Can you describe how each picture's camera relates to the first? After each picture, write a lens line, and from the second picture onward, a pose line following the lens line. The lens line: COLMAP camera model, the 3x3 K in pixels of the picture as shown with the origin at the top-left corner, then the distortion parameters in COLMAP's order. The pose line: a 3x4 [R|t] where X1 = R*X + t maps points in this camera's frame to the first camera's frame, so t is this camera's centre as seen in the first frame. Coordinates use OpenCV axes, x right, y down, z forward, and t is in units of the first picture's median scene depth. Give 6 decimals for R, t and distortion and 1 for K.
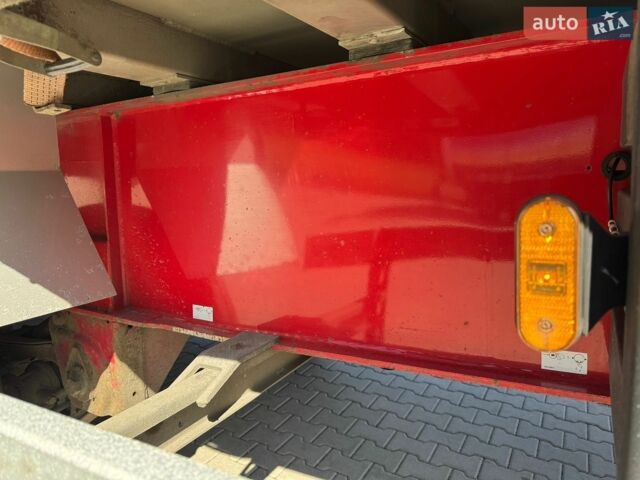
lens RADIAL K [[474.6, 0, 319.7], [0, 474.6, 238.6], [0, 0, 1]] dist [0.007634, 0.000803]
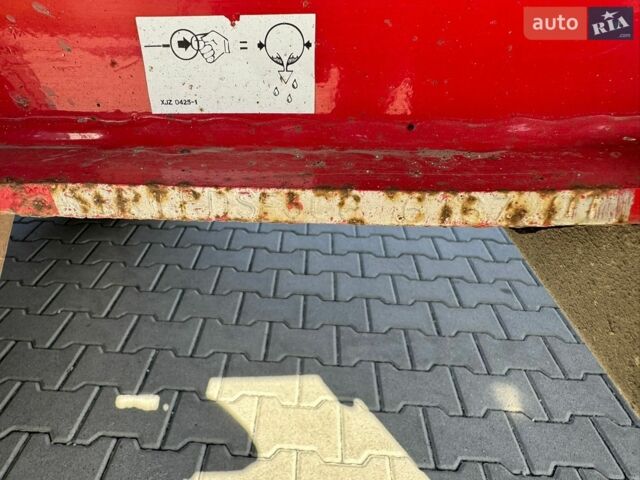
lens RADIAL K [[474.6, 0, 320.2], [0, 474.6, 240.4], [0, 0, 1]] dist [0.007634, 0.000803]
pose [[0.888338, -0.226452, 0.399469, -0.165943], [0.063553, 0.922202, 0.381451, 0.085390], [-0.454771, -0.313470, 0.833618, 0.474446]]
